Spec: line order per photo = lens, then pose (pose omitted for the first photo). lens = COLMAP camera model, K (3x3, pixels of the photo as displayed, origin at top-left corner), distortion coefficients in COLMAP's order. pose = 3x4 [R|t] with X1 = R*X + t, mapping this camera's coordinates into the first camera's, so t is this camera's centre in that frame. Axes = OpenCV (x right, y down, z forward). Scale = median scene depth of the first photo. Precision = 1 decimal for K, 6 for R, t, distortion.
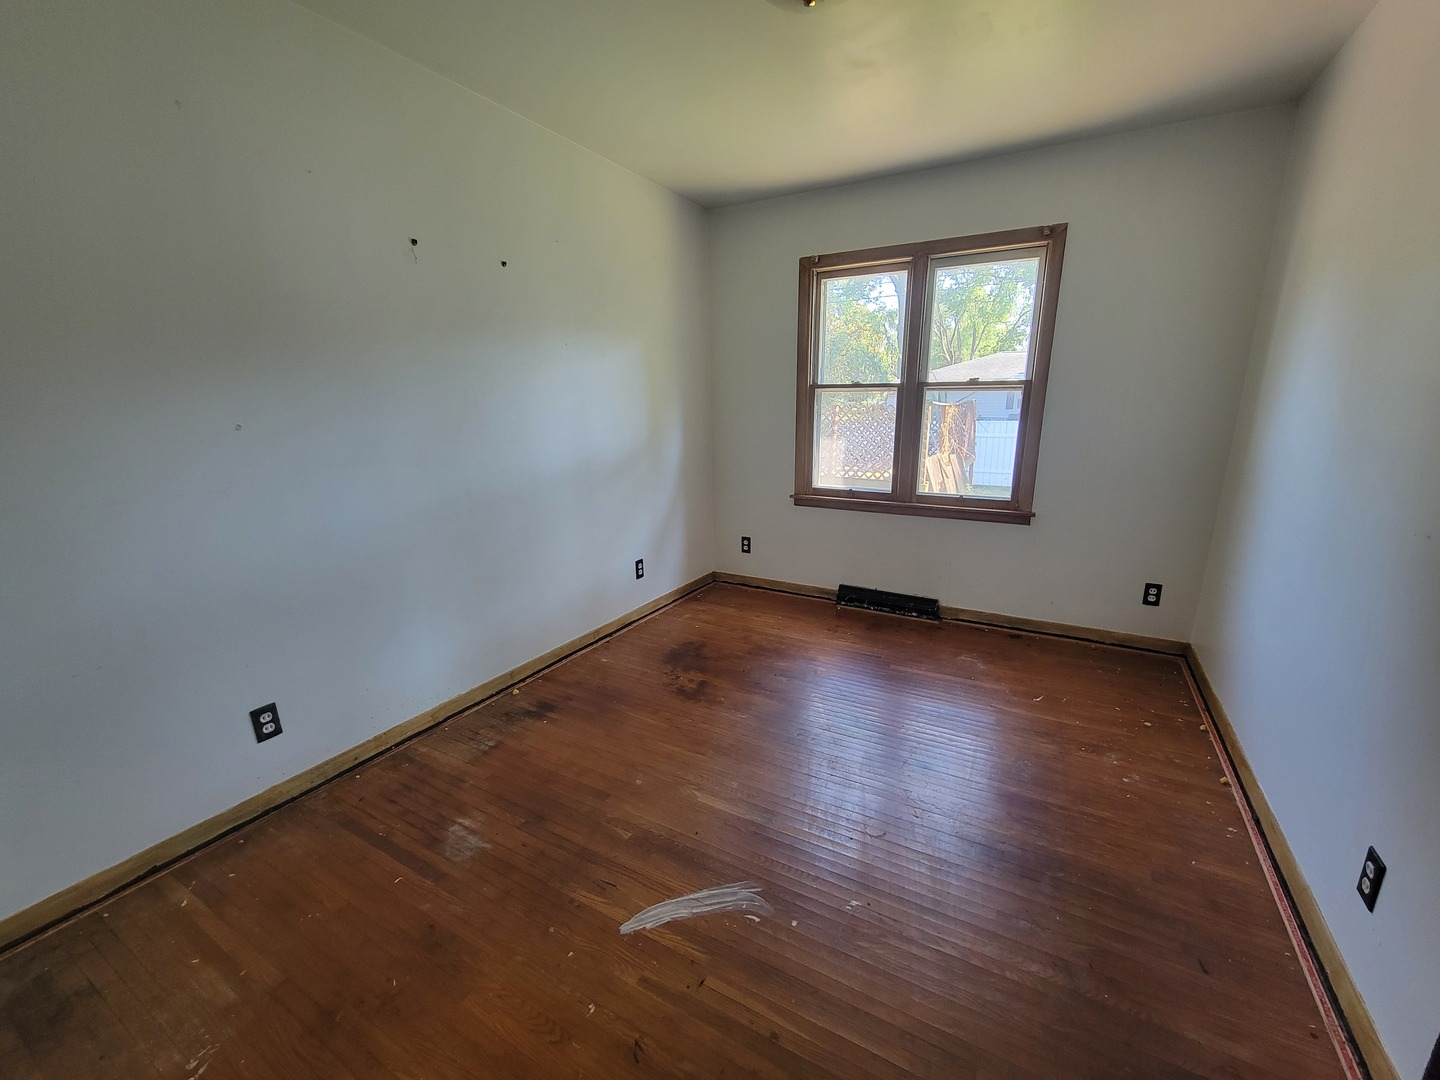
lens RADIAL K [[589.2, 0, 731.0], [0, 589.2, 552.3], [0, 0, 1]] dist [0.000065, -0.002173]
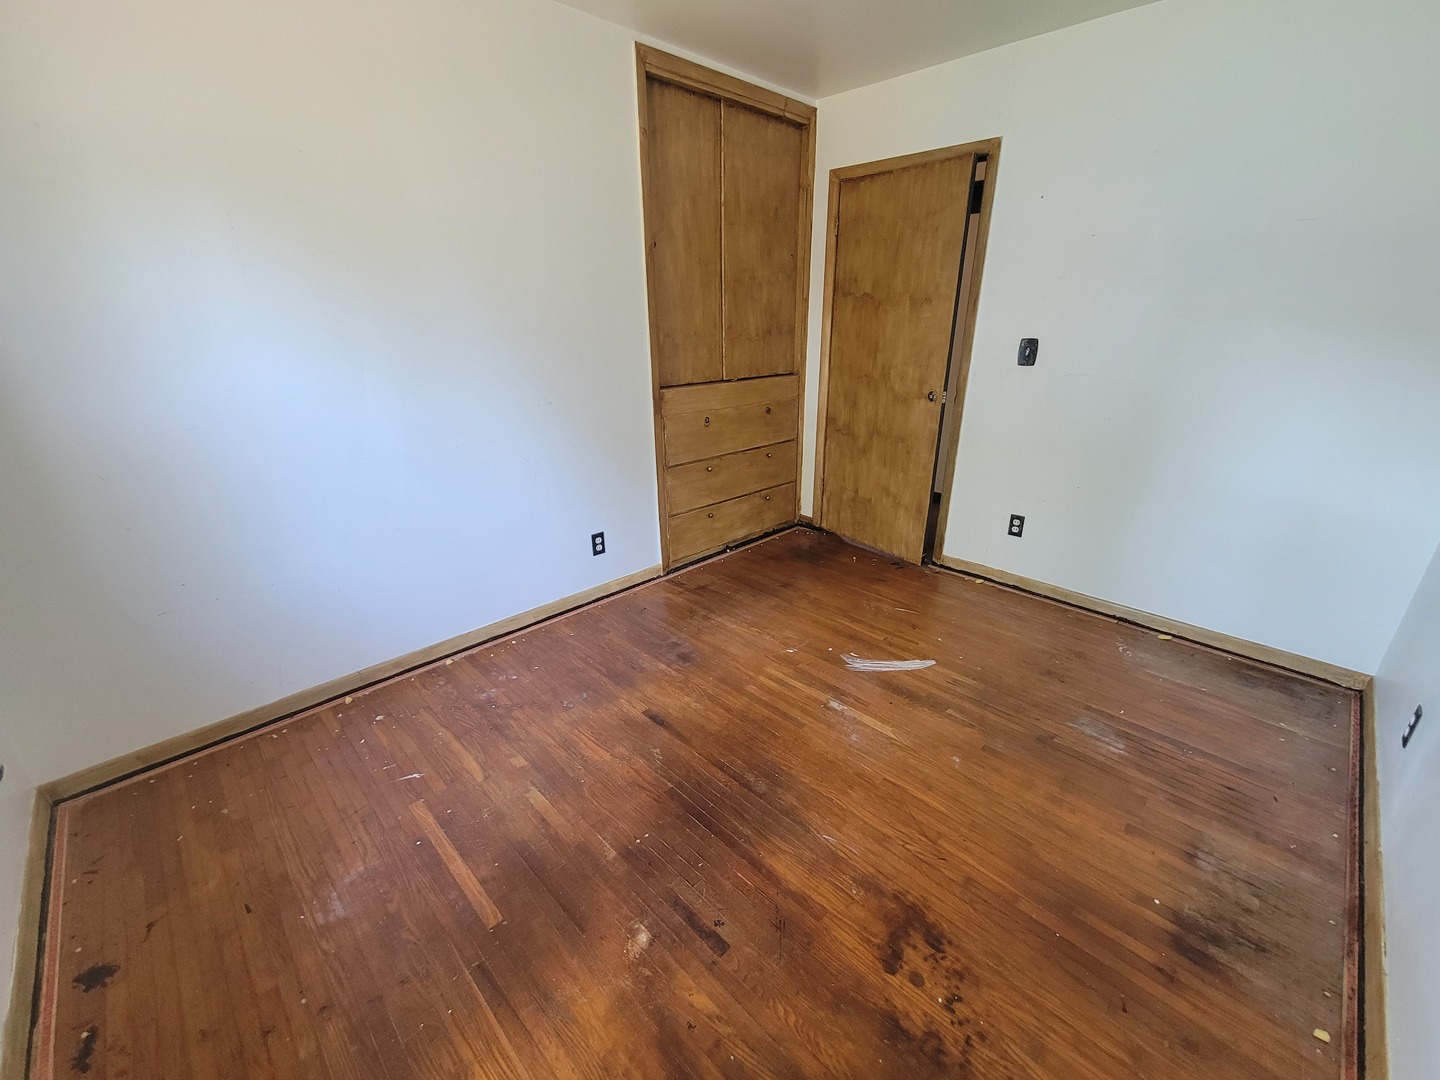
lens RADIAL K [[589.2, 0, 731.0], [0, 589.2, 552.3], [0, 0, 1]] dist [0.000065, -0.002173]
pose [[-0.962995, -0.092260, 0.253235, -0.018384], [0.077642, 0.804789, 0.588461, -0.513572], [-0.258092, 0.586347, -0.767845, 1.795150]]
